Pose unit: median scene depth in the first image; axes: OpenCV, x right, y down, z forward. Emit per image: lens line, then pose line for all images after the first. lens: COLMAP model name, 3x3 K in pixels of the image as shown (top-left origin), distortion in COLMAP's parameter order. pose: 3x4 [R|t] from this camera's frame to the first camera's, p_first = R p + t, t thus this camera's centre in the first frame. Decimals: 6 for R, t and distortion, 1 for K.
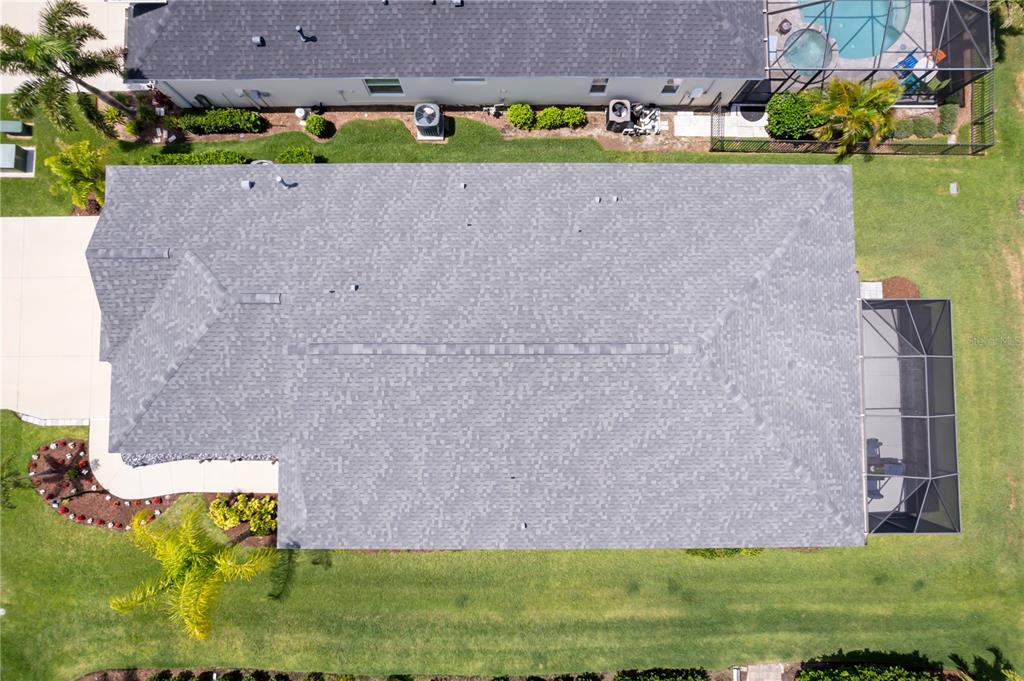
lens RADIAL K [[644.9, 0, 504.9], [0, 644.9, 345.1], [0, 0, 1]] dist [-0.018357, 0.007053]
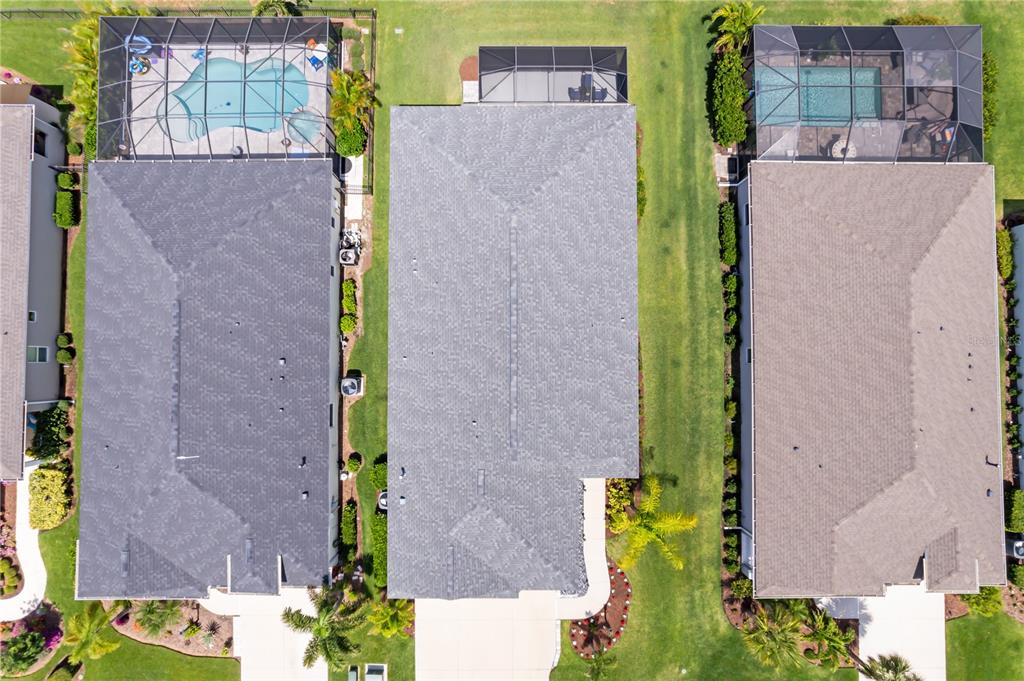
lens RADIAL K [[644.9, 0, 509.0], [0, 644.9, 335.8], [0, 0, 1]] dist [-0.018357, 0.007053]
pose [[0.002136, -0.998736, 0.050221, -0.077477], [0.998814, 0.004574, 0.048481, -0.065176], [-0.048650, 0.050058, 0.997561, -0.485682]]
